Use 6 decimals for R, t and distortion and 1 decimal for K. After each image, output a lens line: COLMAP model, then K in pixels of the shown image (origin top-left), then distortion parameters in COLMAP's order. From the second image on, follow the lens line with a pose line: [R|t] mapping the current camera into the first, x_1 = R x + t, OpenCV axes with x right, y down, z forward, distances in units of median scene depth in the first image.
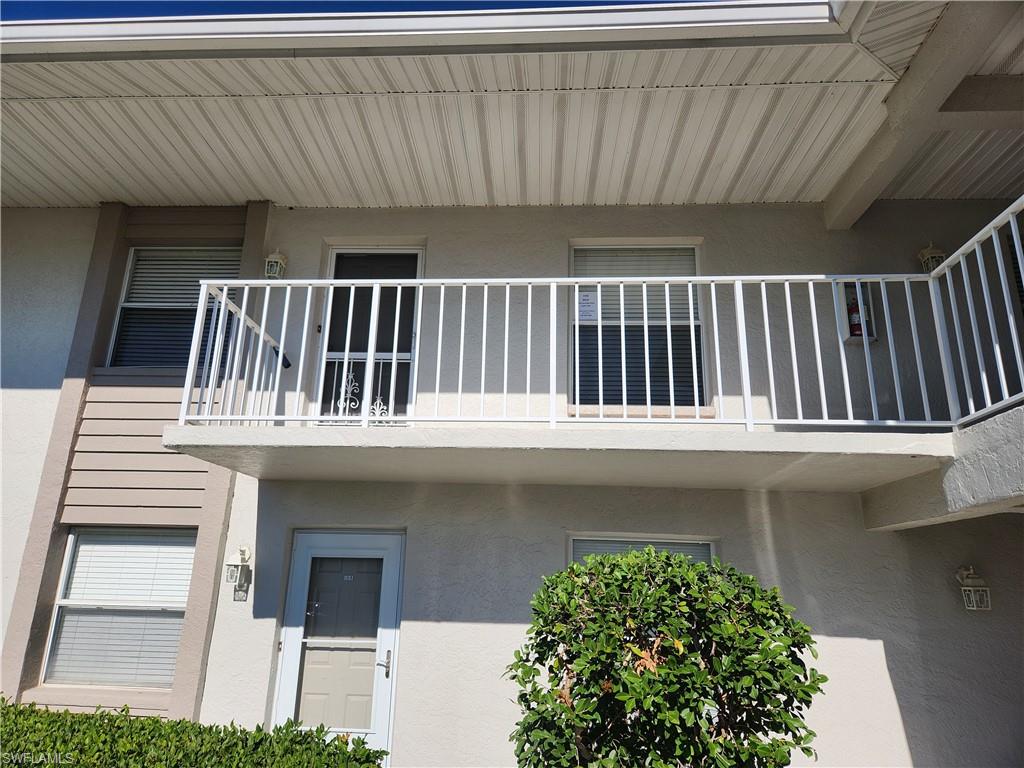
lens RADIAL K [[683.8, 0, 495.1], [0, 683.8, 386.5], [0, 0, 1]] dist [0.053045, -0.036587]
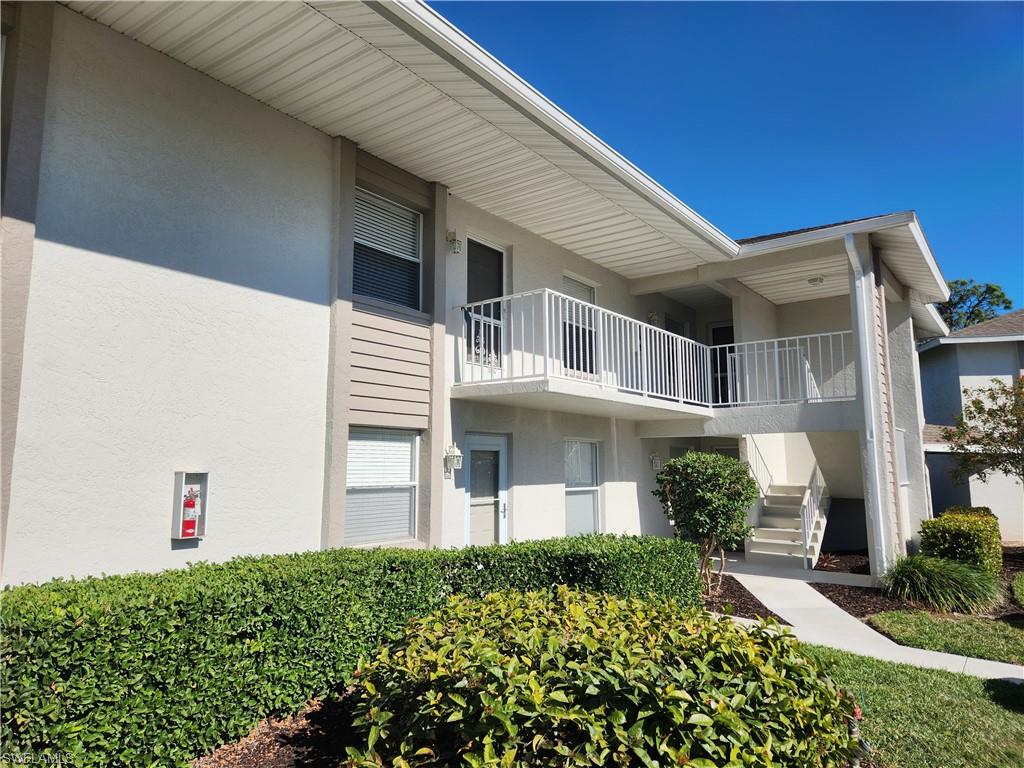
lens RADIAL K [[683.8, 0, 515.6], [0, 683.8, 378.3], [0, 0, 1]] dist [0.053045, -0.036587]
pose [[0.543113, 0.081760, 0.835669, -1.451996], [-0.223840, 0.973330, 0.050248, -0.008653], [-0.809274, -0.214347, 0.546929, 0.107392]]
